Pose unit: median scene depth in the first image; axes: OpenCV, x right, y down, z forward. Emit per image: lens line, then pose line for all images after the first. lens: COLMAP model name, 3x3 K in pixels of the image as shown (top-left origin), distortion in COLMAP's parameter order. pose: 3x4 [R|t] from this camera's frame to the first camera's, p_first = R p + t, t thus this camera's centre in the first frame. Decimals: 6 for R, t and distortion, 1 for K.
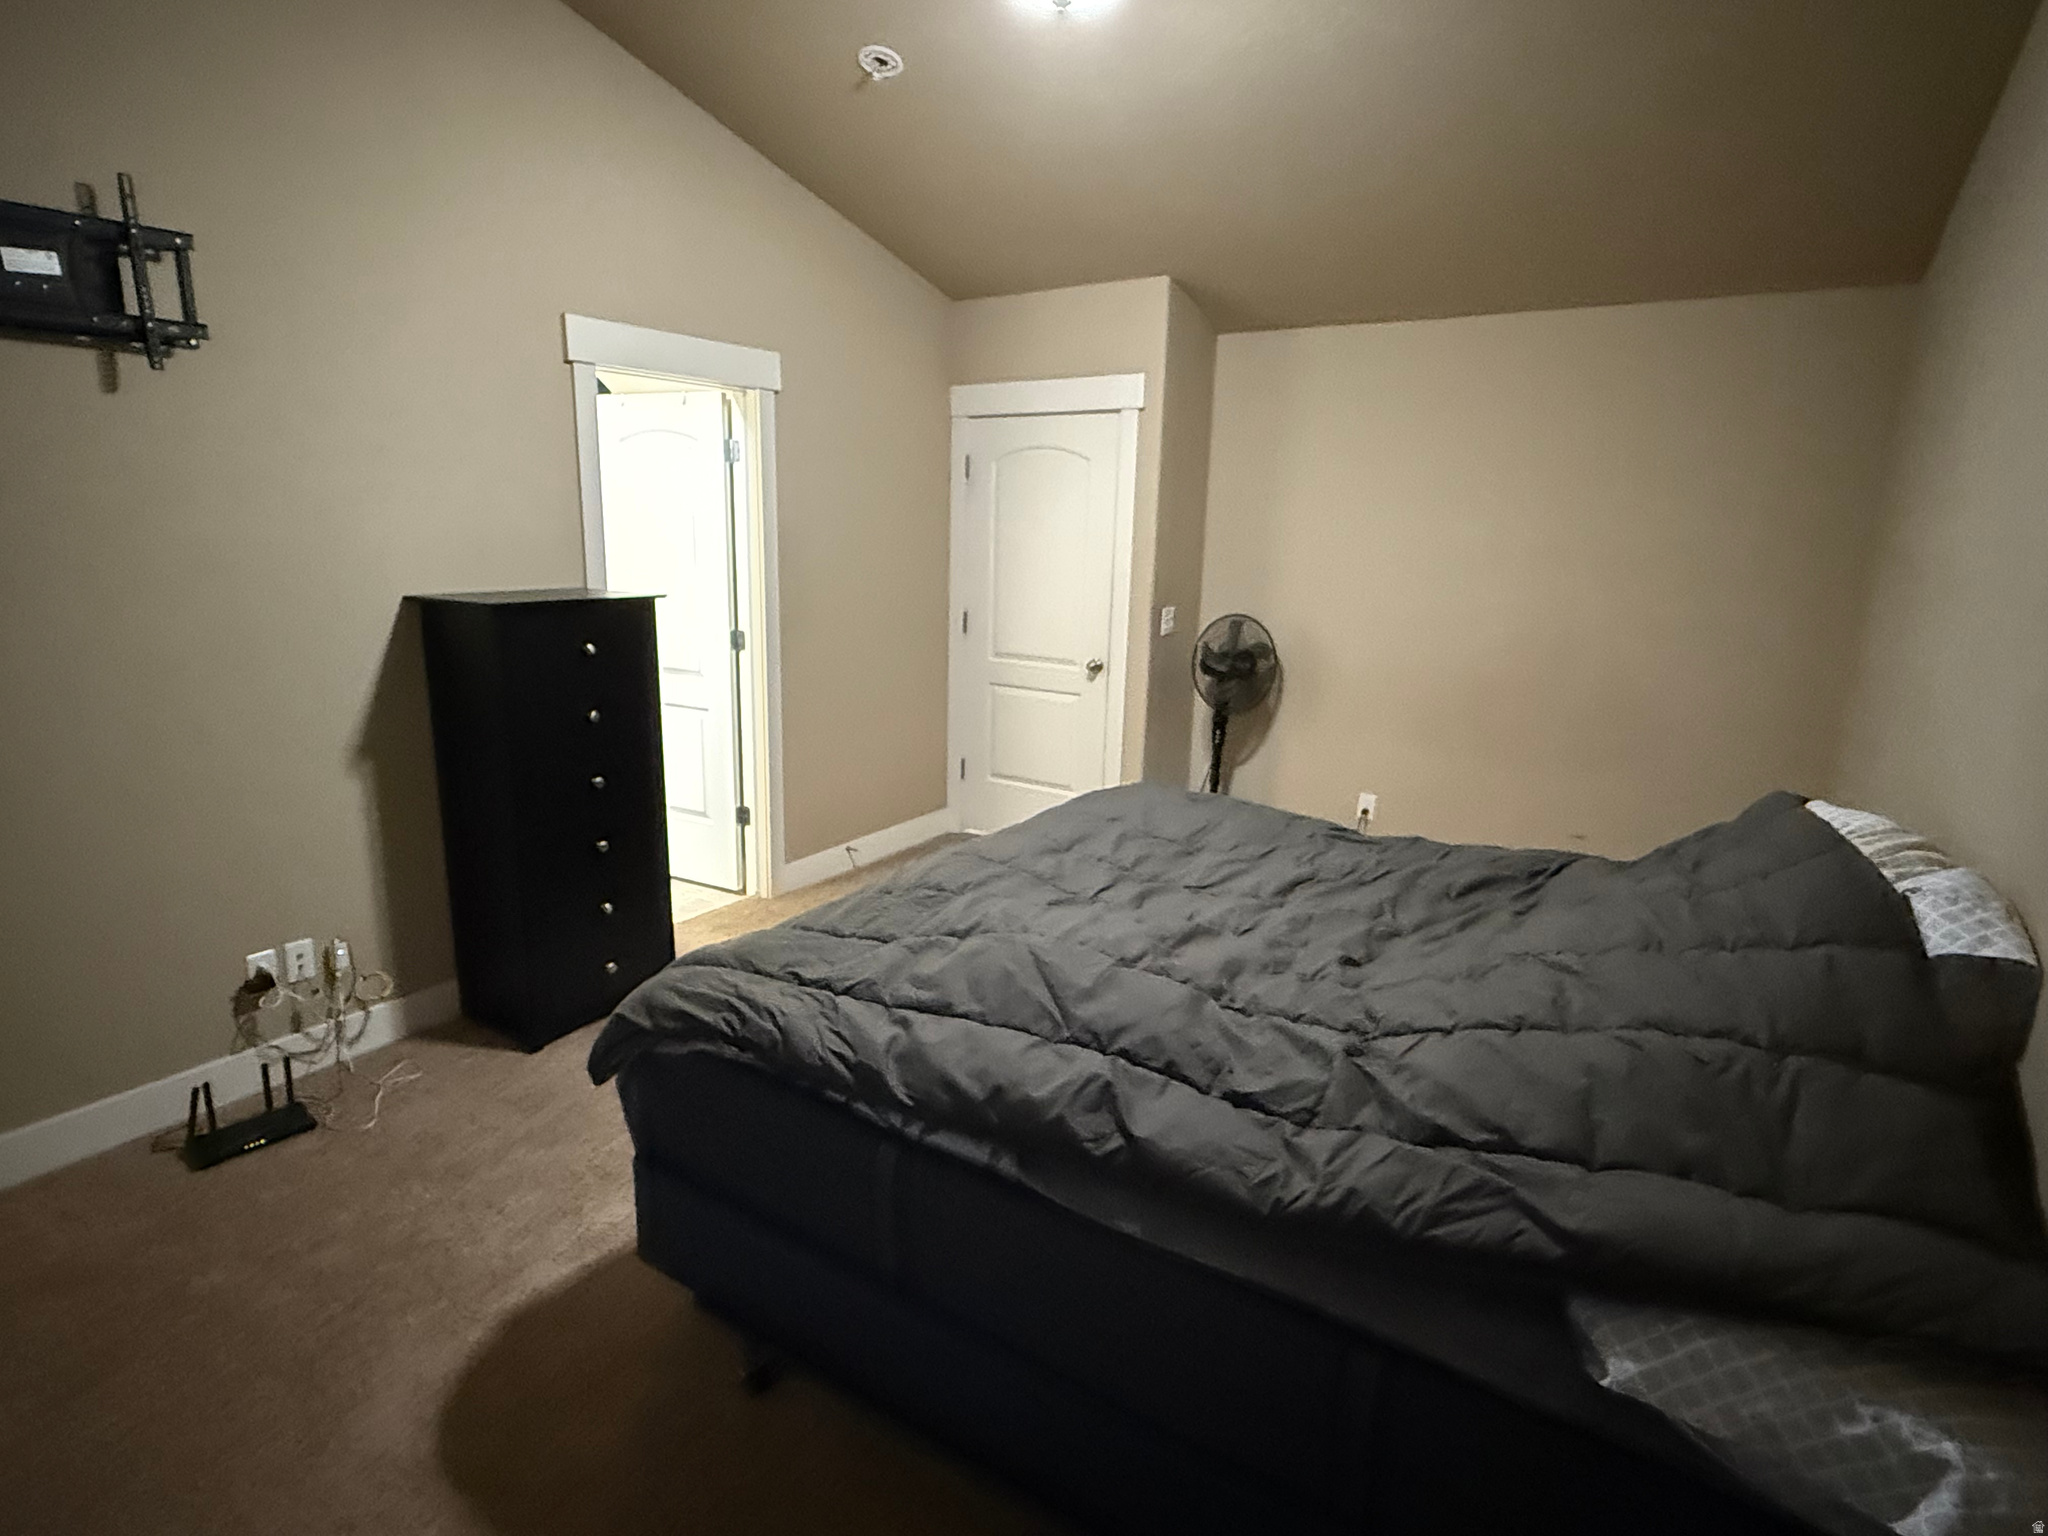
lens RADIAL K [[1081.8, 0, 1022.5], [0, 1081.8, 769.6], [0, 0, 1]] dist [-0.001439, 0.000985]
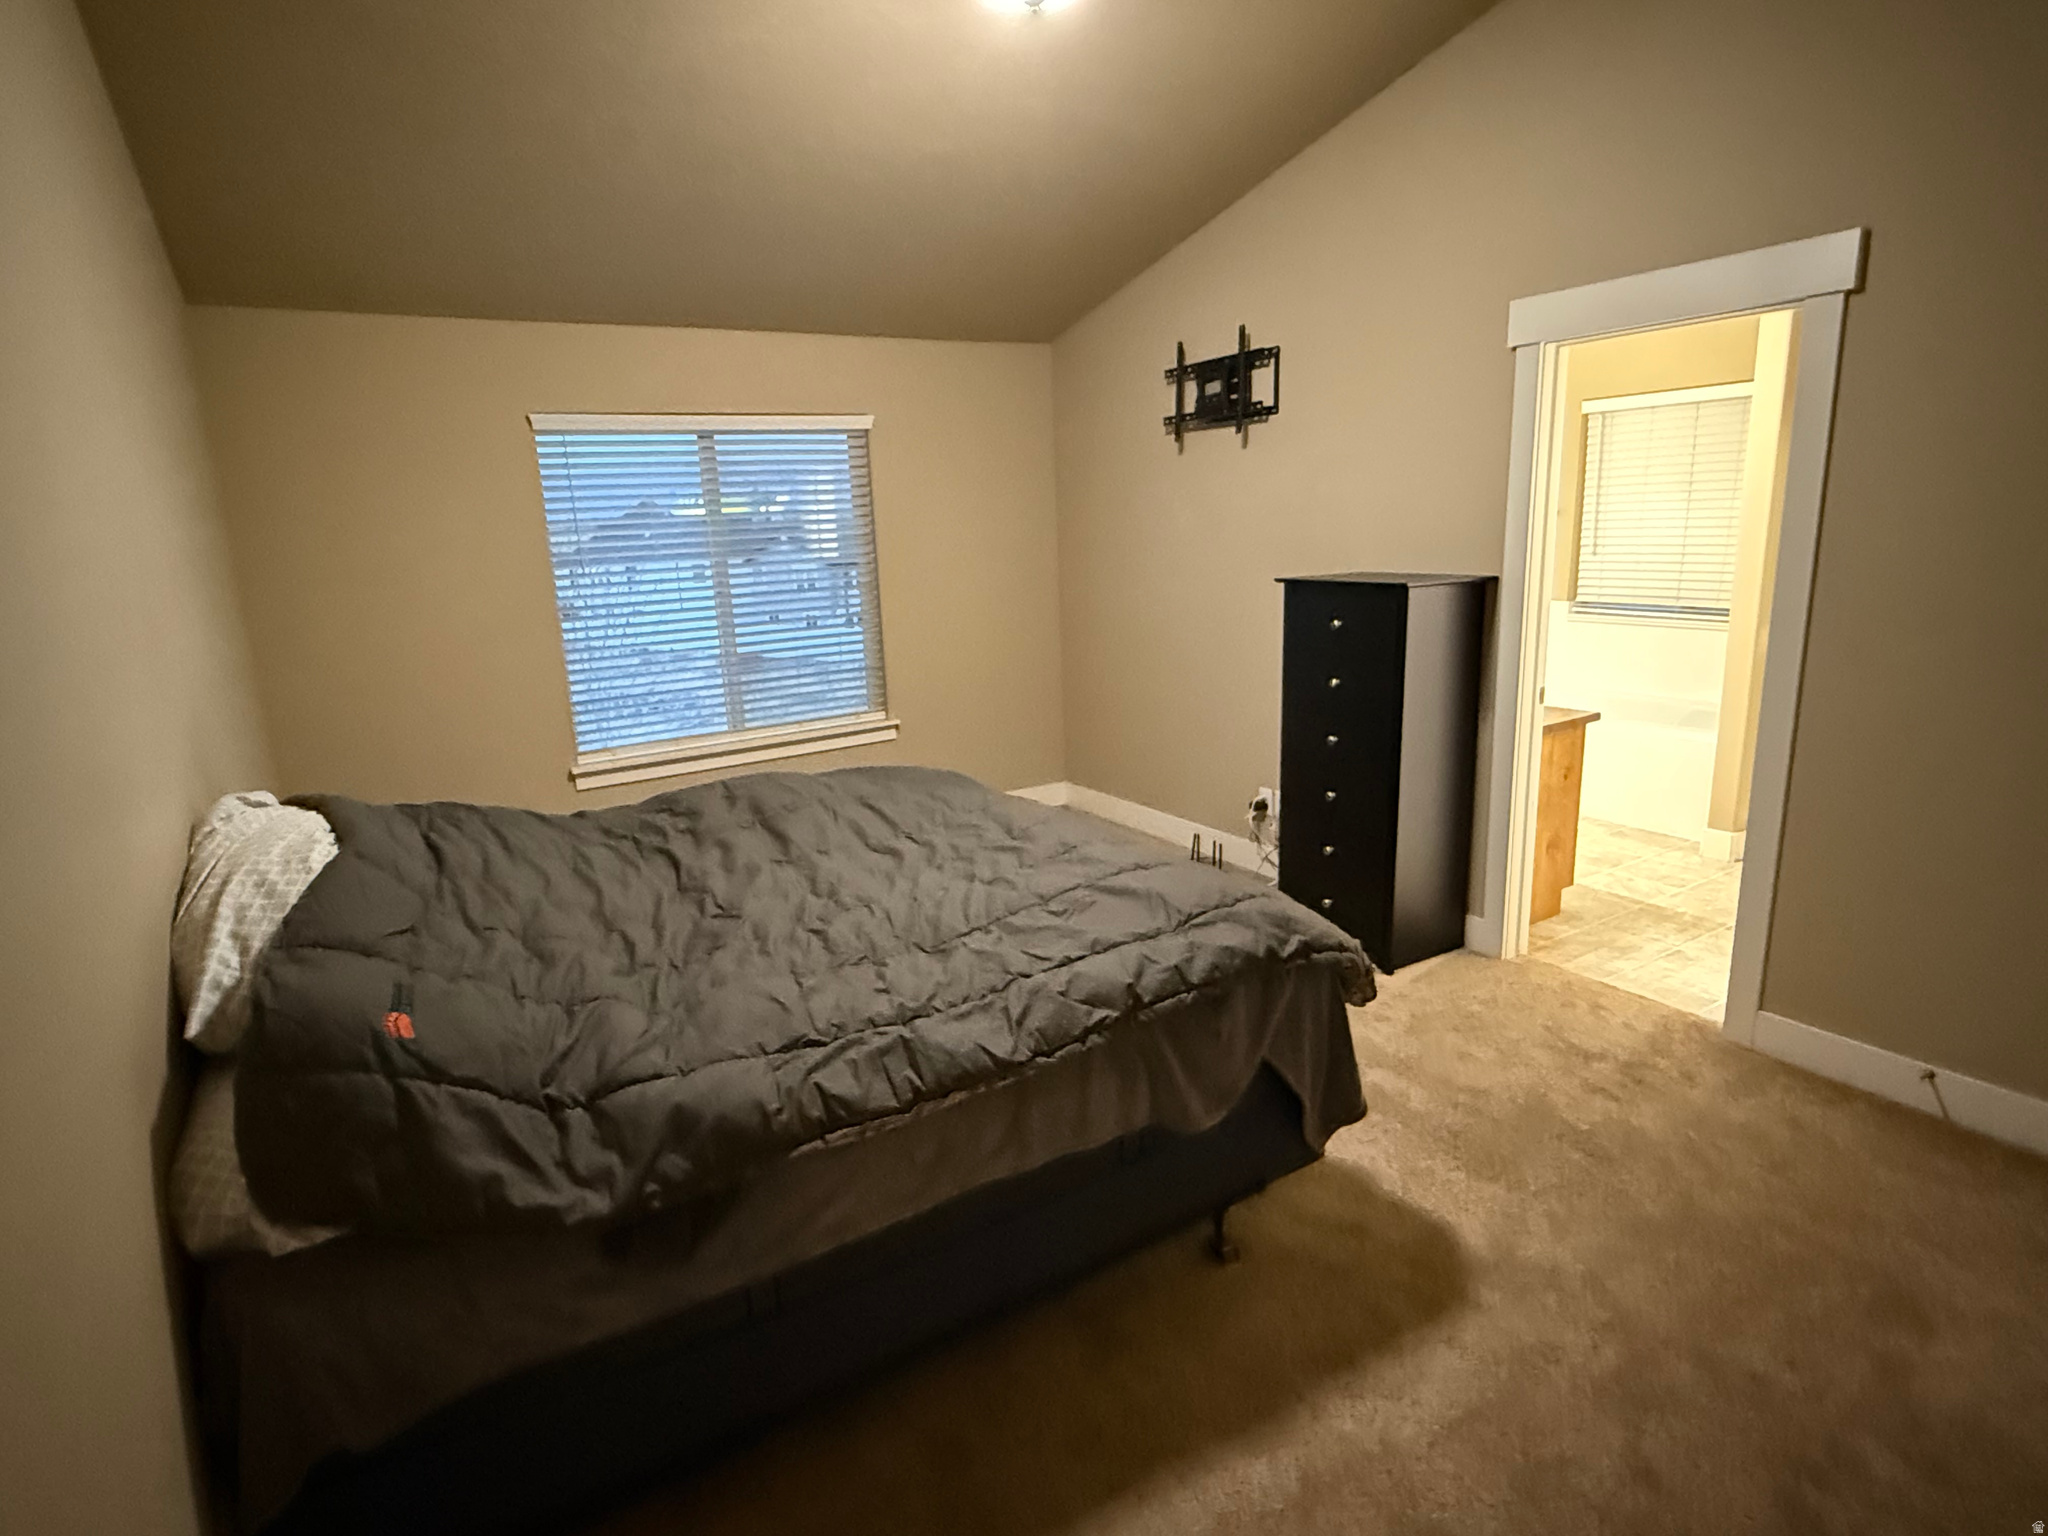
lens RADIAL K [[1081.8, 0, 1015.2], [0, 1081.8, 767.4], [0, 0, 1]] dist [-0.001439, 0.000985]
pose [[-0.432343, 0.205315, -0.878024, 0.845807], [-0.168419, 0.938210, 0.302319, -0.278766], [0.885841, 0.278581, -0.371050, 1.242842]]
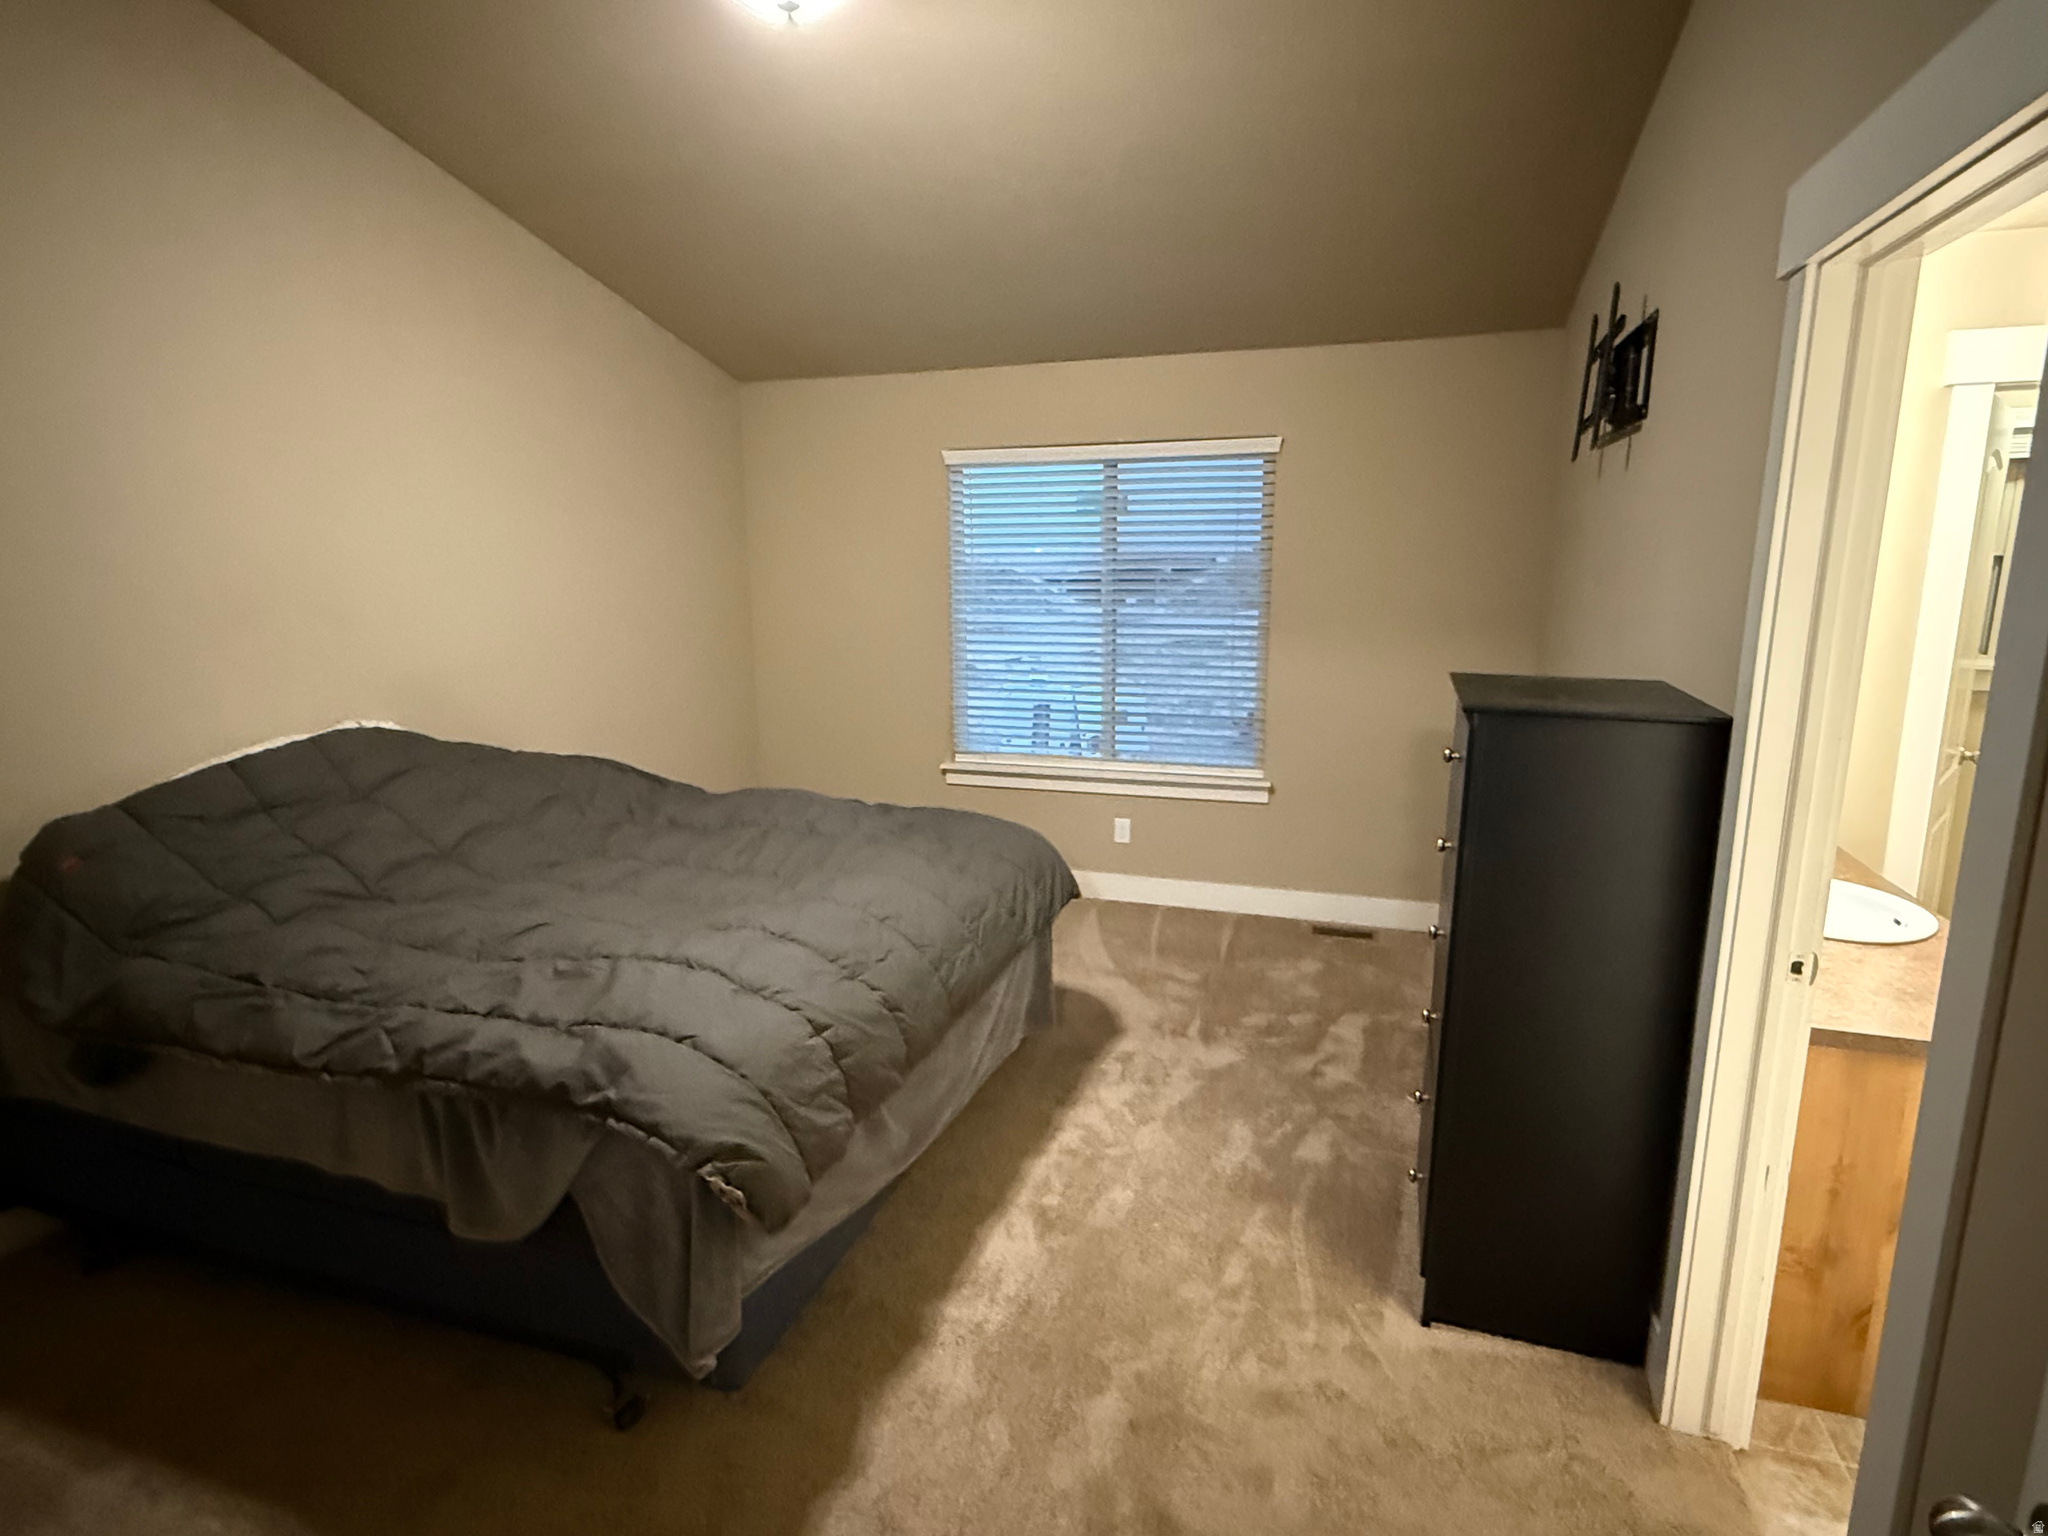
lens RADIAL K [[1081.8, 0, 1013.5], [0, 1081.8, 766.0], [0, 0, 1]] dist [-0.001439, 0.000985]
pose [[-0.968672, 0.034003, -0.246003, 0.084166], [-0.068812, 0.915047, 0.397434, -0.398079], [0.238618, 0.401912, -0.884041, 1.674993]]
